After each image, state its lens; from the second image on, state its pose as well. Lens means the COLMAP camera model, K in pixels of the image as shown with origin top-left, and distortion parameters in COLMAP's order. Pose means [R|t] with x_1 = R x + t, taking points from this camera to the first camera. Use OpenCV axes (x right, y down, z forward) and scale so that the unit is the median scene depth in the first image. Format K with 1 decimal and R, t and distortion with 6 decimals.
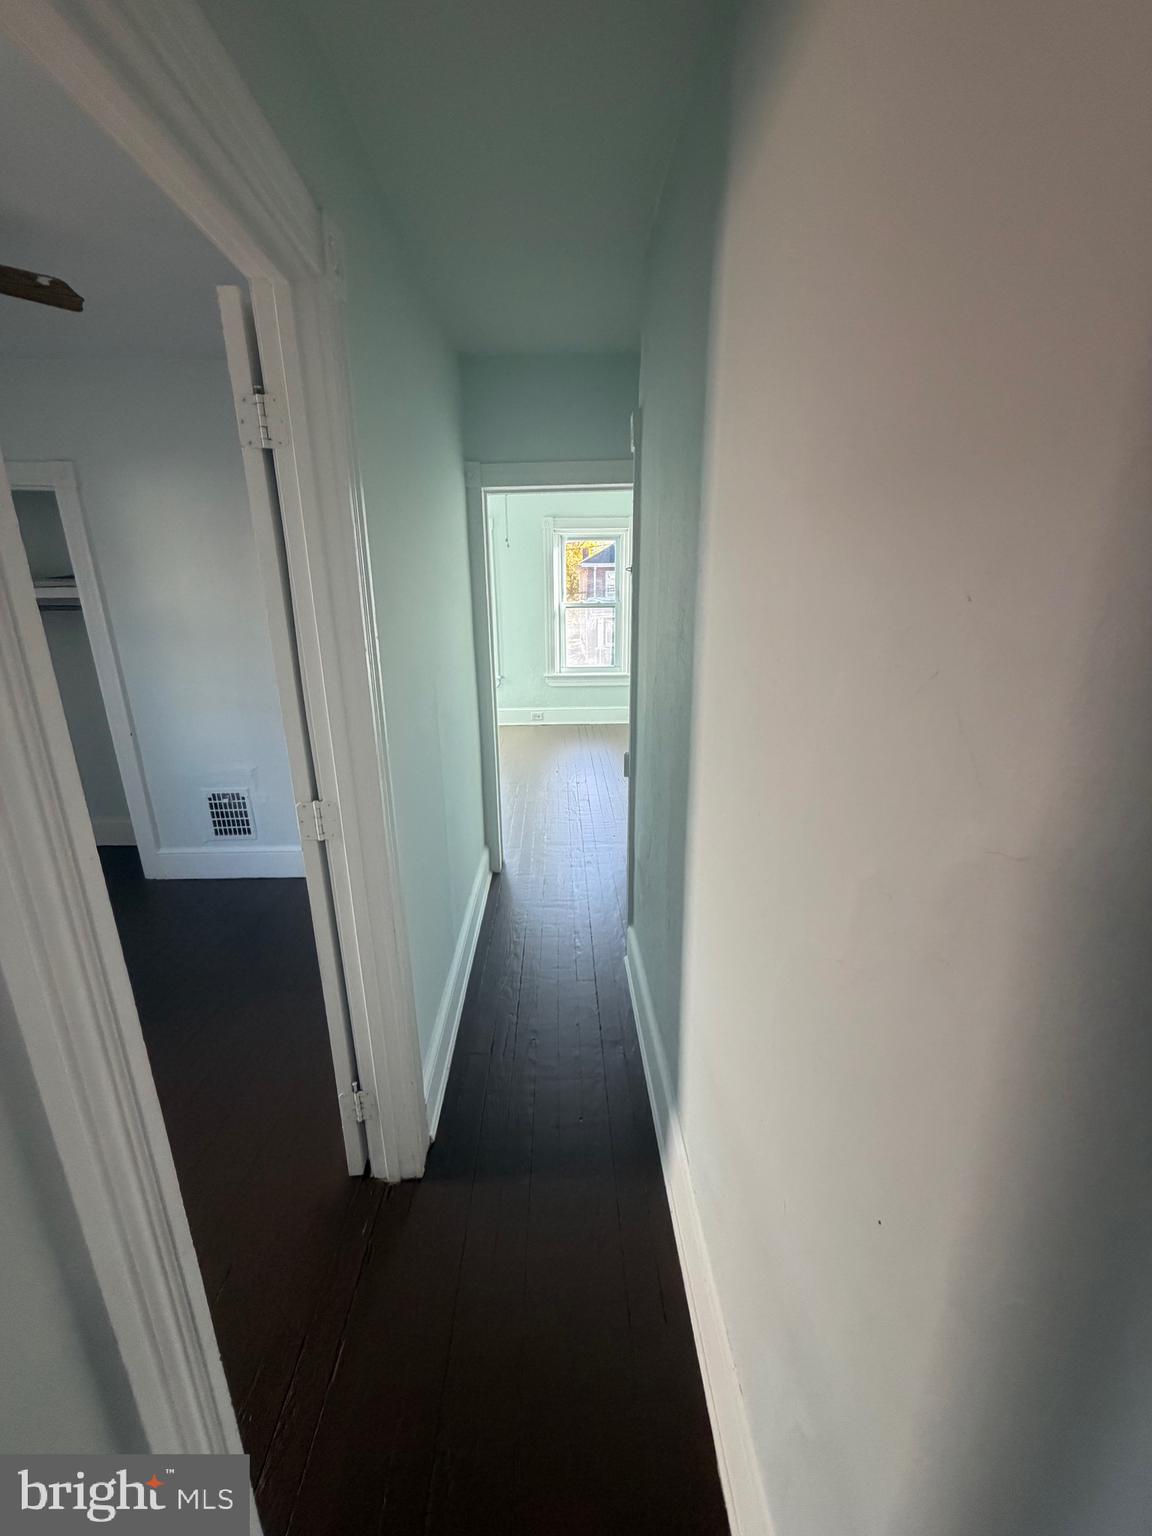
lens RADIAL K [[612.5, 0, 569.4], [0, 612.5, 767.2], [0, 0, 1]] dist [0.000782, -0.000241]
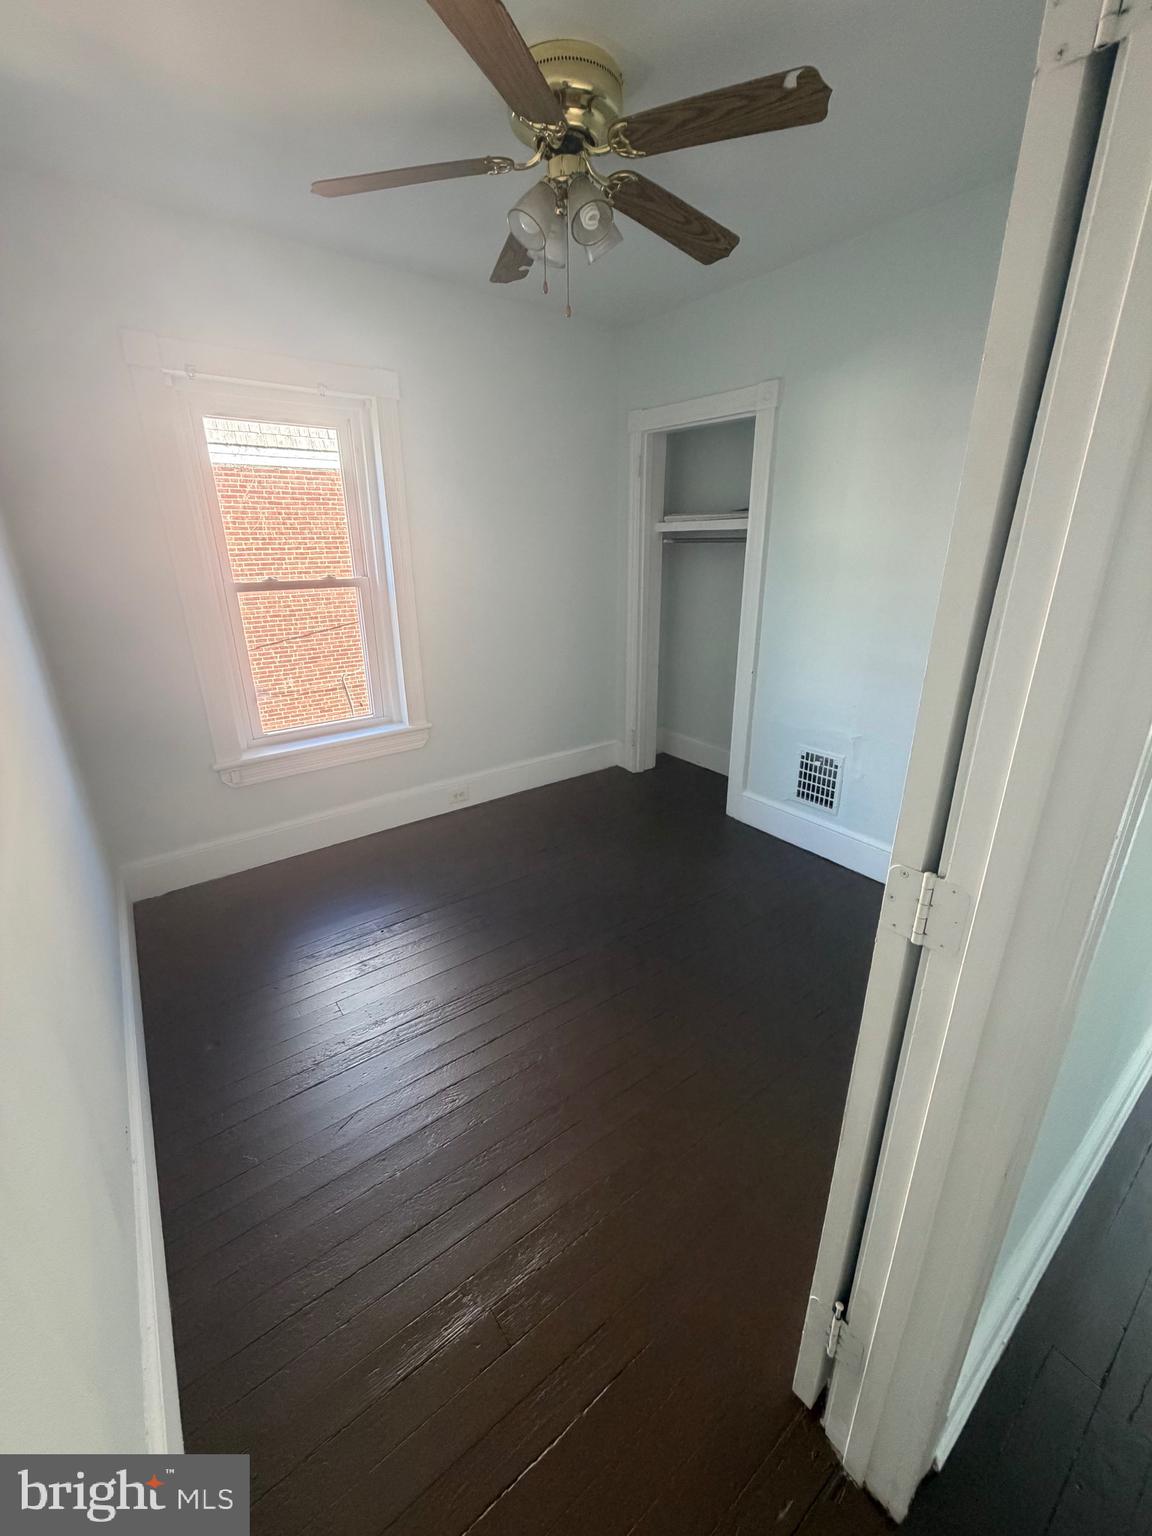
lens RADIAL K [[612.5, 0, 583.4], [0, 612.5, 762.7], [0, 0, 1]] dist [0.000782, -0.000241]
pose [[0.590062, 0.280339, -0.757124, -0.088447], [-0.232252, 0.957080, 0.173372, -0.021988], [0.773231, 0.073543, 0.629845, 0.176121]]
